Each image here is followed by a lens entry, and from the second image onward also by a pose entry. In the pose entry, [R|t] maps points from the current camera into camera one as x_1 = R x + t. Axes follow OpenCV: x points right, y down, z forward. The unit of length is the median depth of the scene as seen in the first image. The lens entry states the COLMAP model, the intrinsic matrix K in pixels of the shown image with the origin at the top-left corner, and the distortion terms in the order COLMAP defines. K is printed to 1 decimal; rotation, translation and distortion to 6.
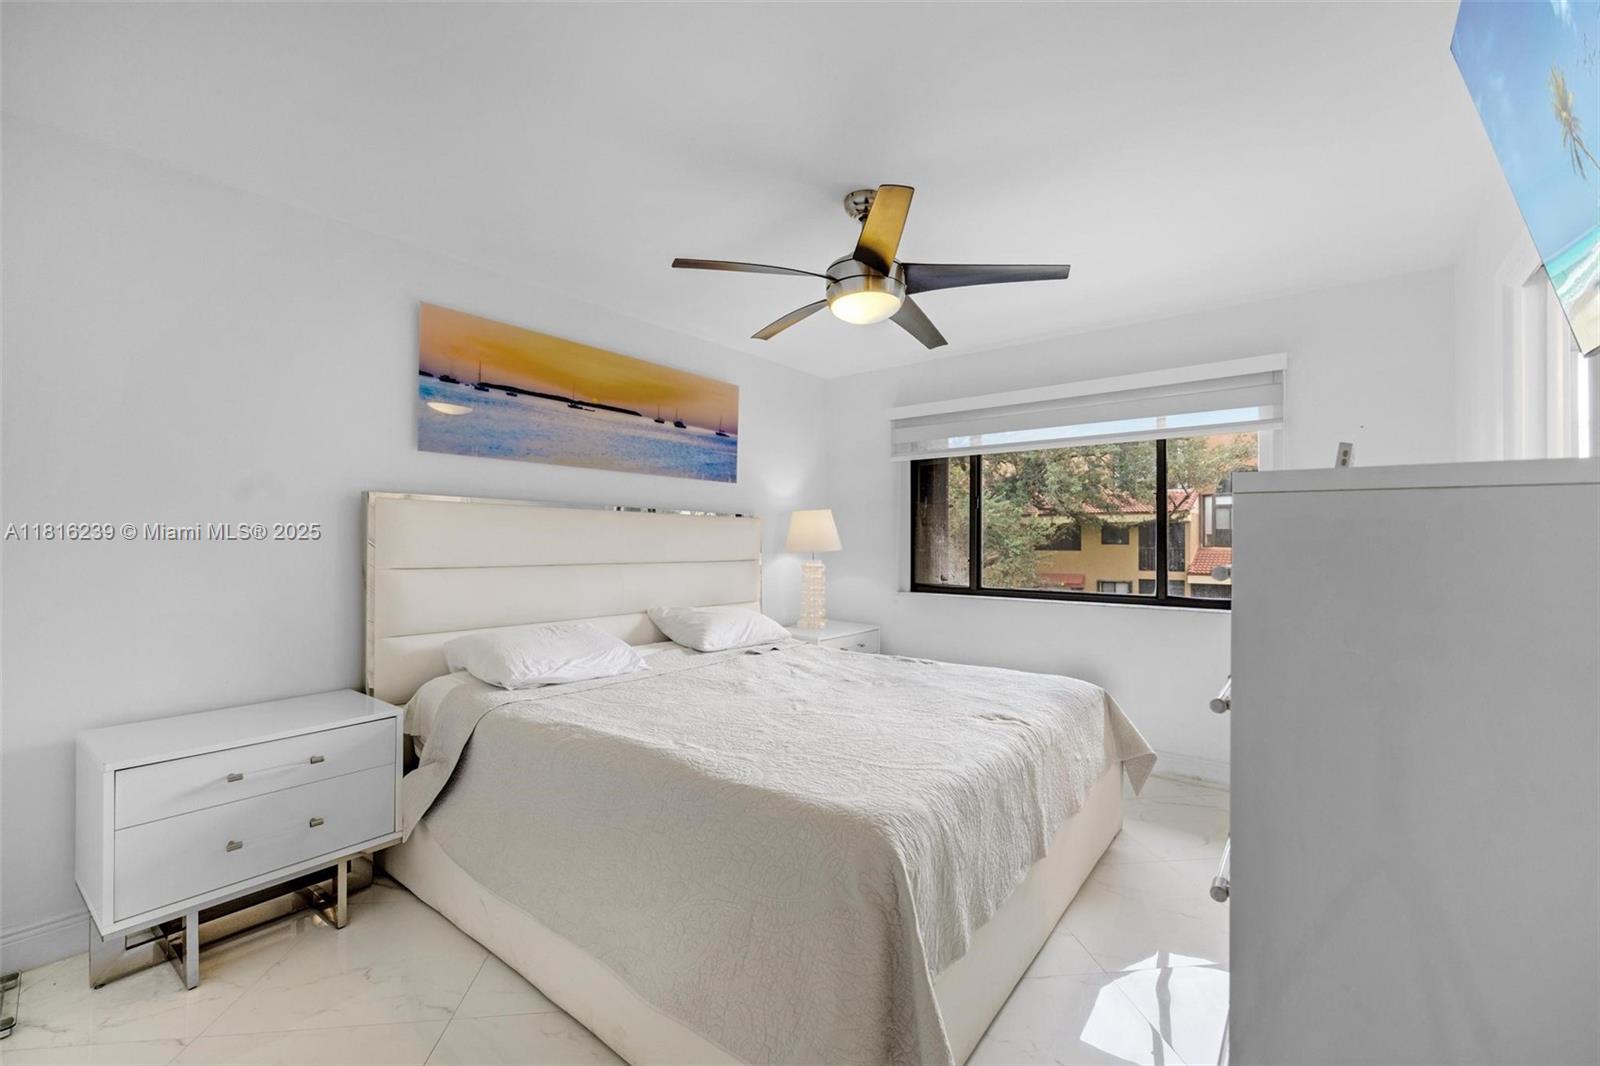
lens RADIAL K [[653.2, 0, 812.7], [0, 653.2, 534.3], [0, 0, 1]] dist [-0.001738, -0.000031]
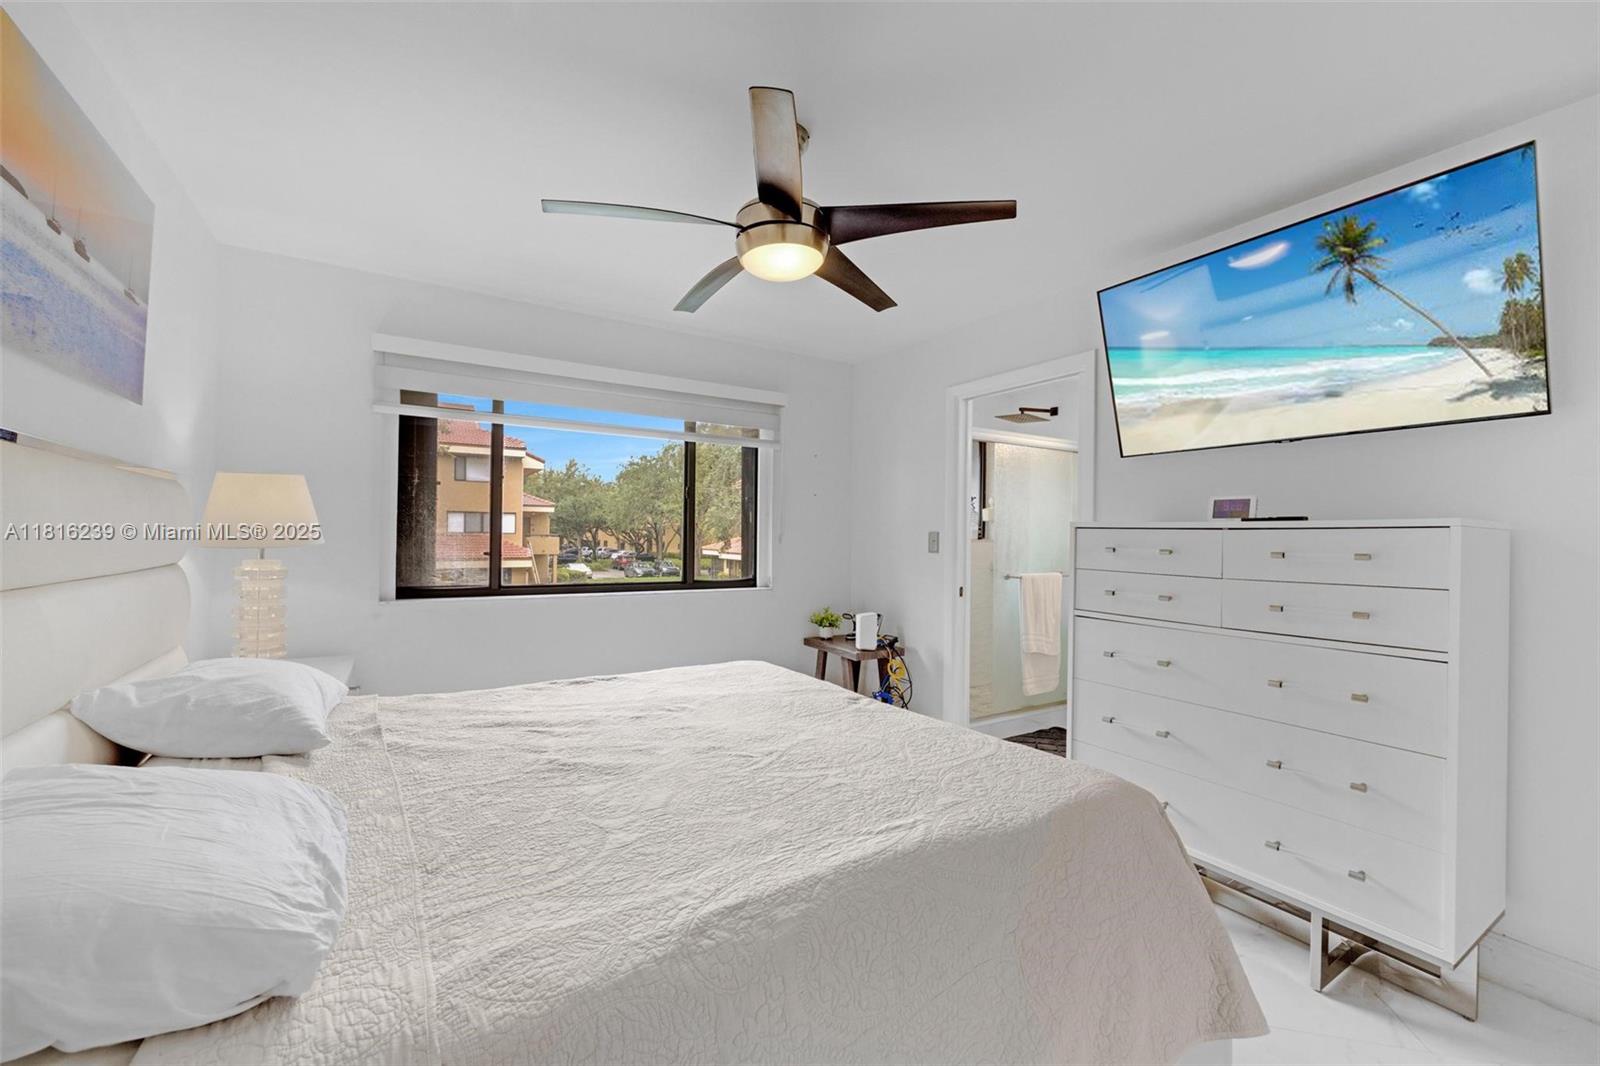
lens RADIAL K [[642.7, 0, 803.4], [0, 642.7, 531.4], [0, 0, 1]] dist [-0.001731, 0.000118]
pose [[0.344900, 0.004185, 0.938630, -0.444775], [-0.023252, 0.999721, 0.004087, 0.000806], [-0.938351, -0.023235, 0.344902, 0.433199]]
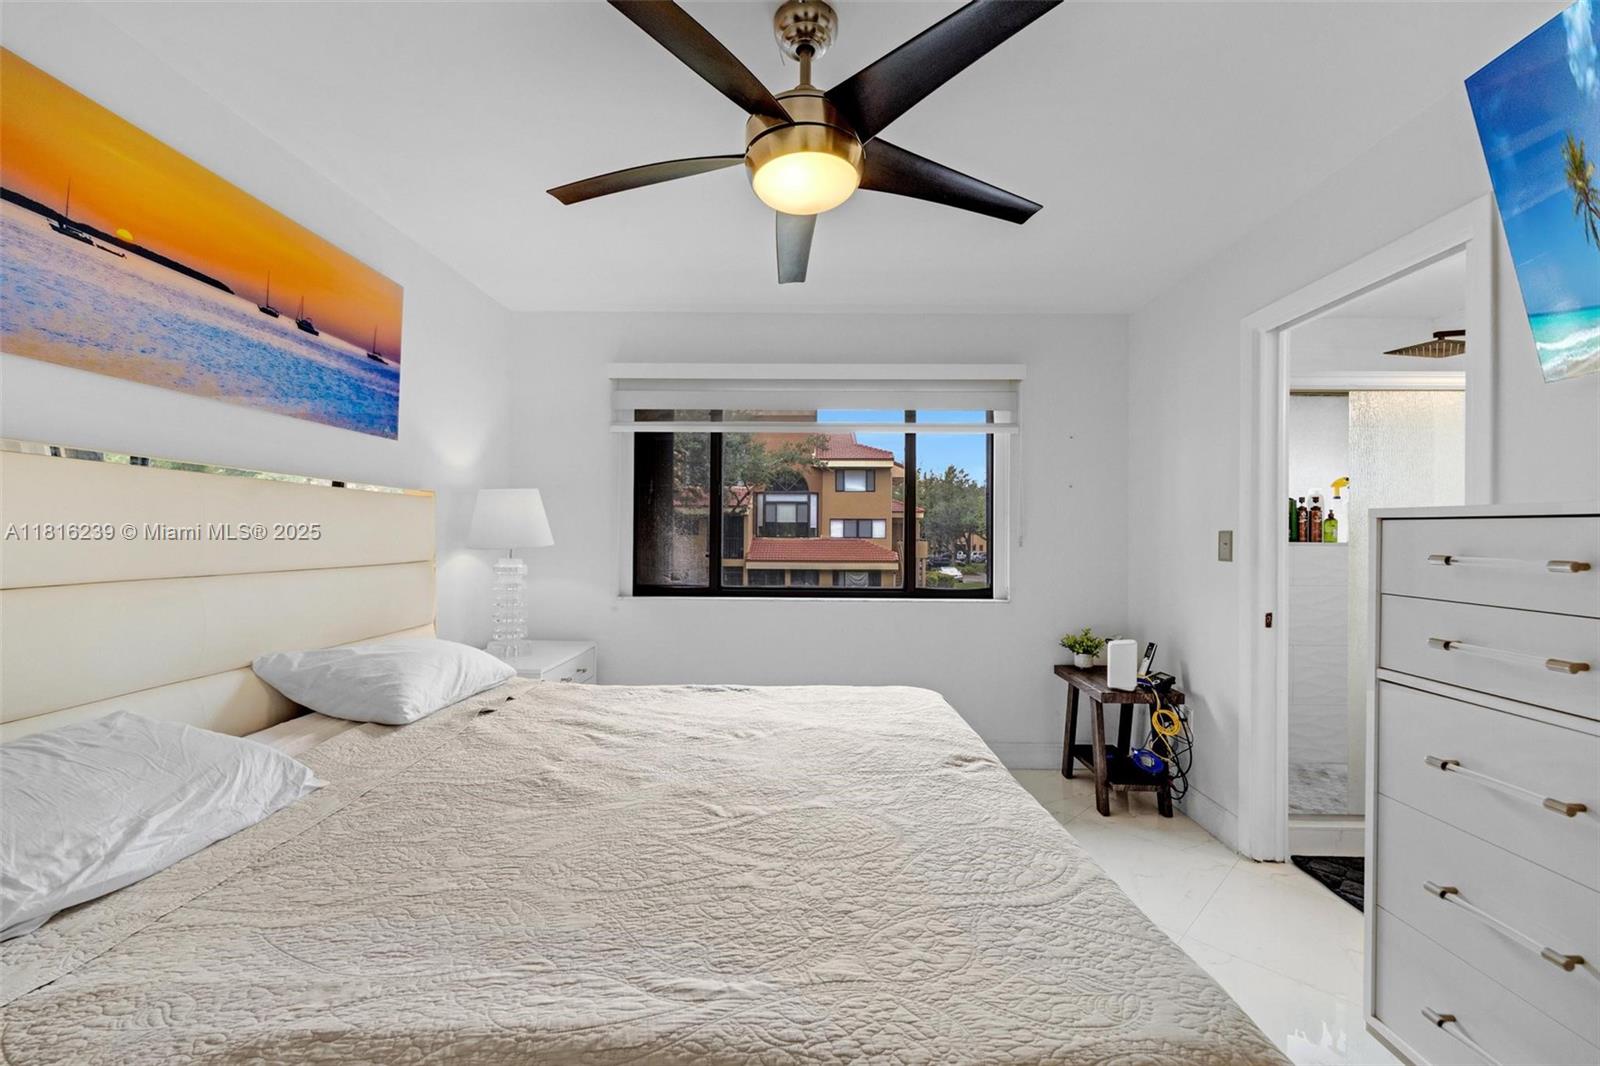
lens RADIAL K [[642.7, 0, 803.4], [0, 642.7, 531.4], [0, 0, 1]] dist [-0.001731, 0.000118]
pose [[0.799224, 0.004087, 0.601020, -0.200154], [-0.010463, 0.999920, 0.007114, 0.001515], [-0.600943, -0.011974, 0.799202, 0.302856]]
